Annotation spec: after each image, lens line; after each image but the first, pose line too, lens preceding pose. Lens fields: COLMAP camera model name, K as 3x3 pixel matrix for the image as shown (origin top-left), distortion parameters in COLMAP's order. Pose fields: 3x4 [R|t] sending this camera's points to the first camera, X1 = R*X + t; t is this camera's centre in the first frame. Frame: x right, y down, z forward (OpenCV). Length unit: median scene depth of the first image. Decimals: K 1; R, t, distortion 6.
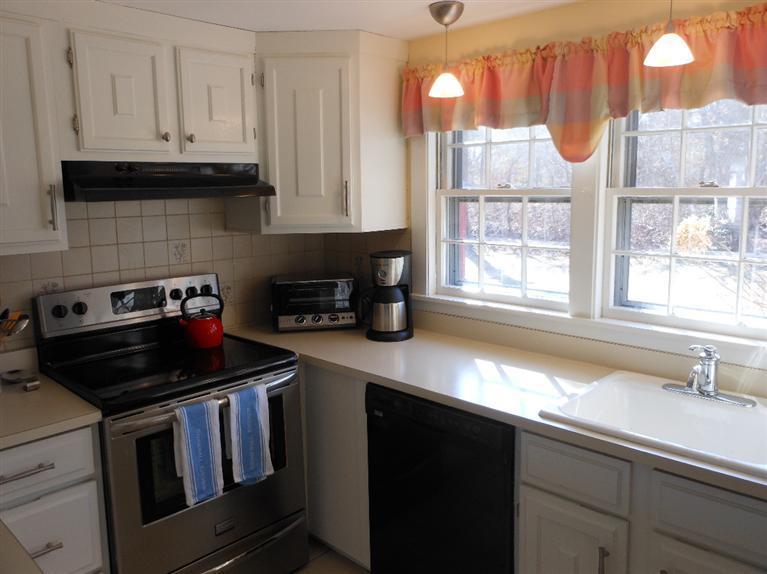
lens RADIAL K [[627.0, 0, 383.5], [0, 627.0, 287.0], [0, 0, 1]] dist [-0.012221, -0.000086]
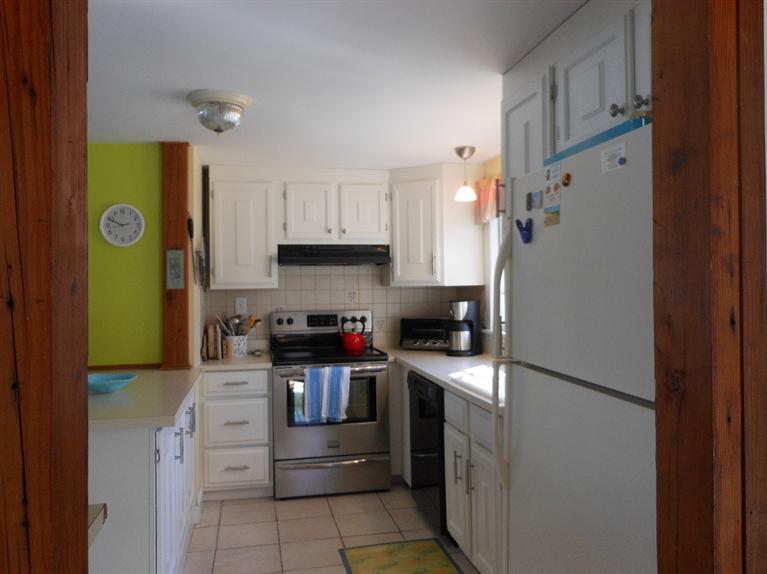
lens RADIAL K [[627.0, 0, 383.5], [0, 627.0, 287.0], [0, 0, 1]] dist [-0.012221, -0.000086]
pose [[0.834218, 0.007804, -0.551380, 0.768546], [-0.088142, 0.988931, -0.119359, 0.128331], [0.544345, 0.148172, 0.825671, -0.416506]]
